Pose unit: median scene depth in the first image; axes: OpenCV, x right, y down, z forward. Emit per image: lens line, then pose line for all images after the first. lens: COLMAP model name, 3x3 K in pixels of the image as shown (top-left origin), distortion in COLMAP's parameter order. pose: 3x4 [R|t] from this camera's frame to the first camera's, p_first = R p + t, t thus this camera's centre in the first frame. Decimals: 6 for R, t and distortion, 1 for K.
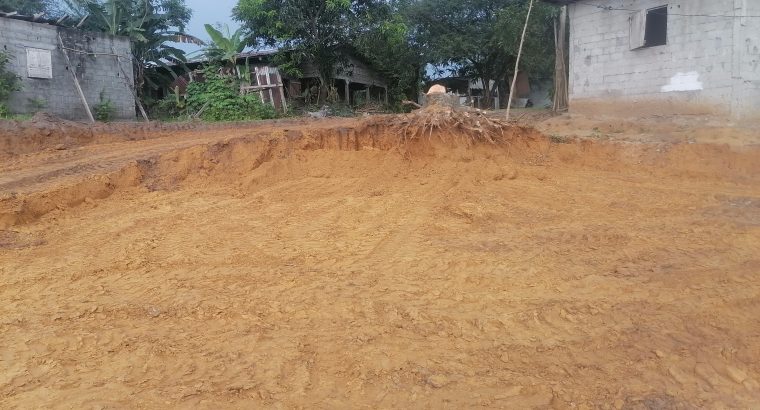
lens RADIAL K [[561.7, 0, 380.0], [0, 561.7, 205.0], [0, 0, 1]] dist [0.088966, -0.116540]
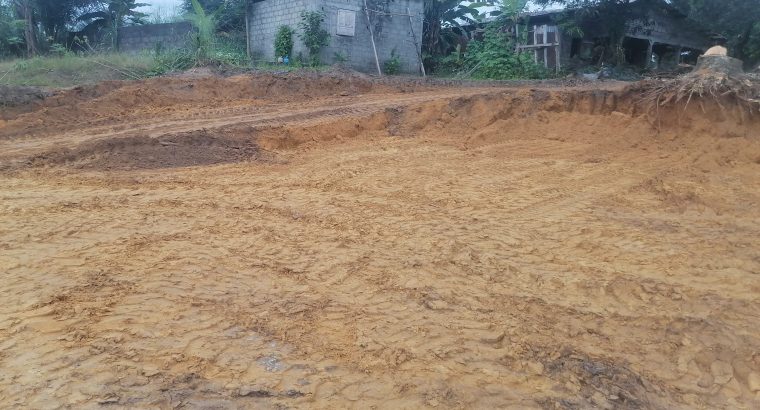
lens RADIAL K [[561.7, 0, 380.0], [0, 561.7, 205.0], [0, 0, 1]] dist [0.088966, -0.116540]
pose [[0.861099, 0.158803, -0.483002, 0.102326], [-0.126944, 0.987037, 0.098204, 0.003497], [0.492336, -0.023249, 0.870095, -0.006571]]
